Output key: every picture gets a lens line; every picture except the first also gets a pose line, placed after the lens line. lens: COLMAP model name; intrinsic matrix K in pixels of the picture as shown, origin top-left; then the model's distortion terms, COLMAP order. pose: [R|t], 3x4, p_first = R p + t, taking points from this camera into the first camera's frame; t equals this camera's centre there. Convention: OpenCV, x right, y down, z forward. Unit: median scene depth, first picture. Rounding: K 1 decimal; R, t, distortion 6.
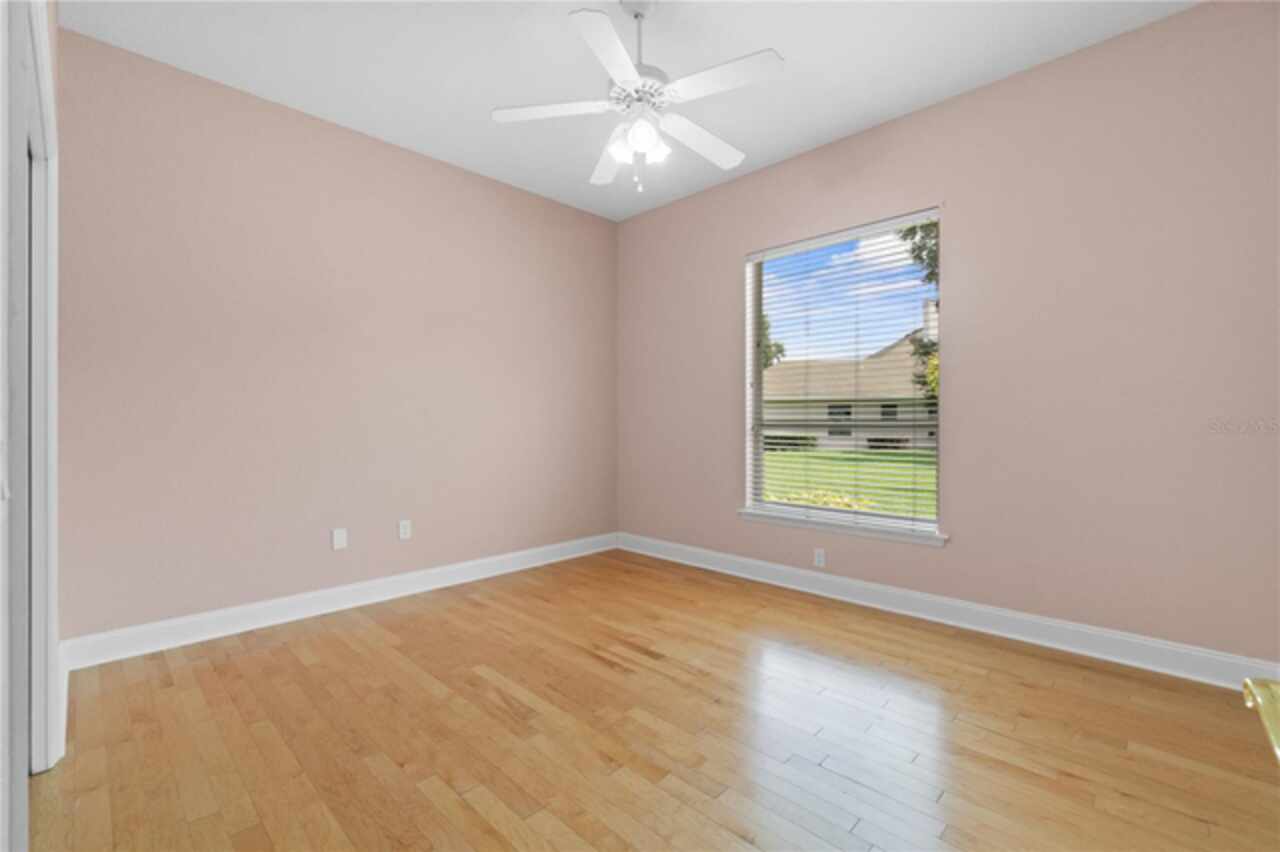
lens RADIAL K [[551.8, 0, 634.8], [0, 551.8, 420.8], [0, 0, 1]] dist [-0.006176, -0.000157]
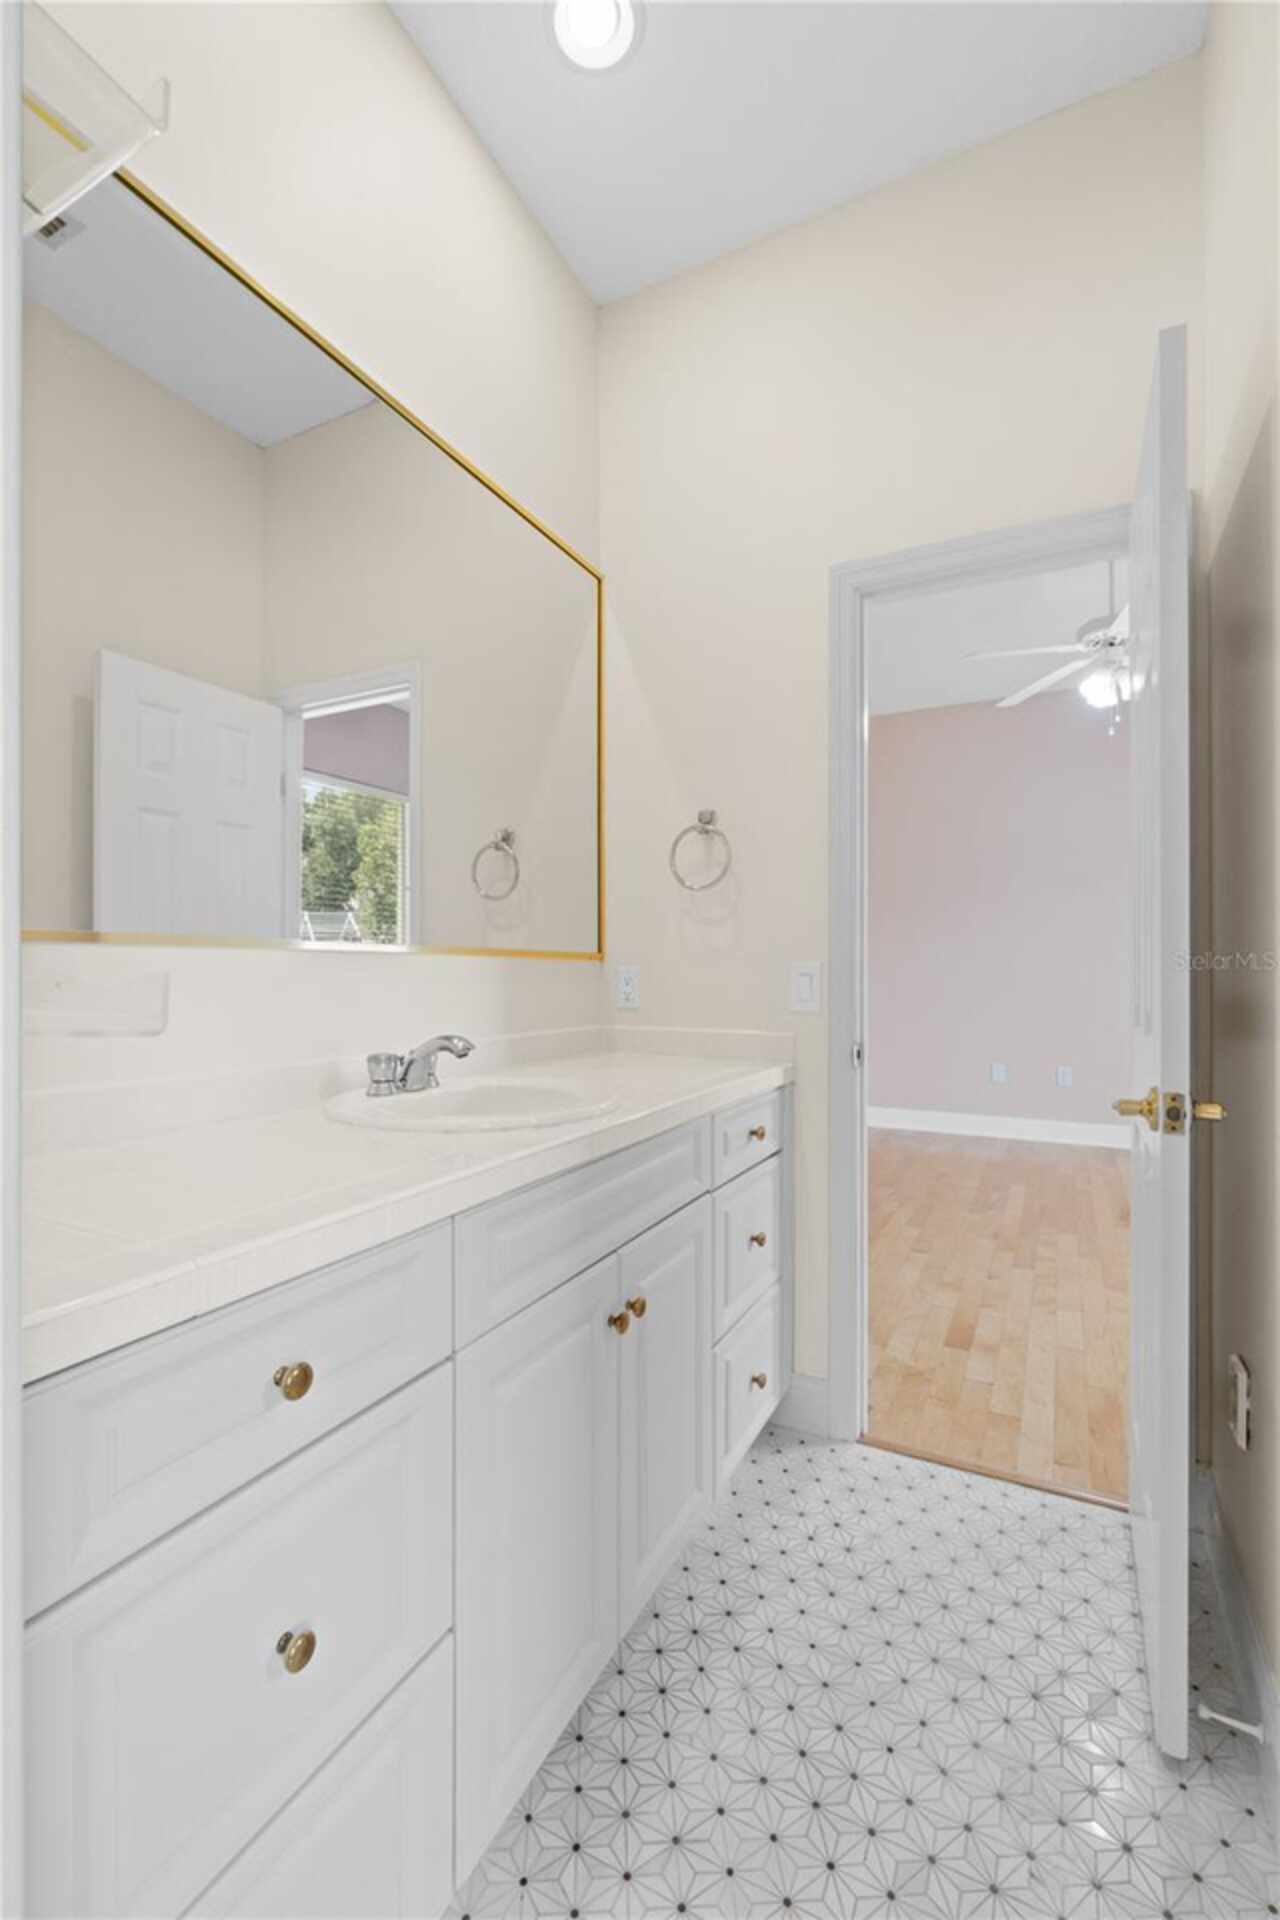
lens RADIAL K [[827.7, 0, 637.2], [0, 827.7, 961.0], [0, 0, 1]] dist [-0.006176, -0.000157]
pose [[0.293028, -0.004950, -0.956091, 1.337315], [-0.004690, 0.999967, -0.006615, 0.007874], [0.956092, 0.006422, 0.292995, -0.289171]]
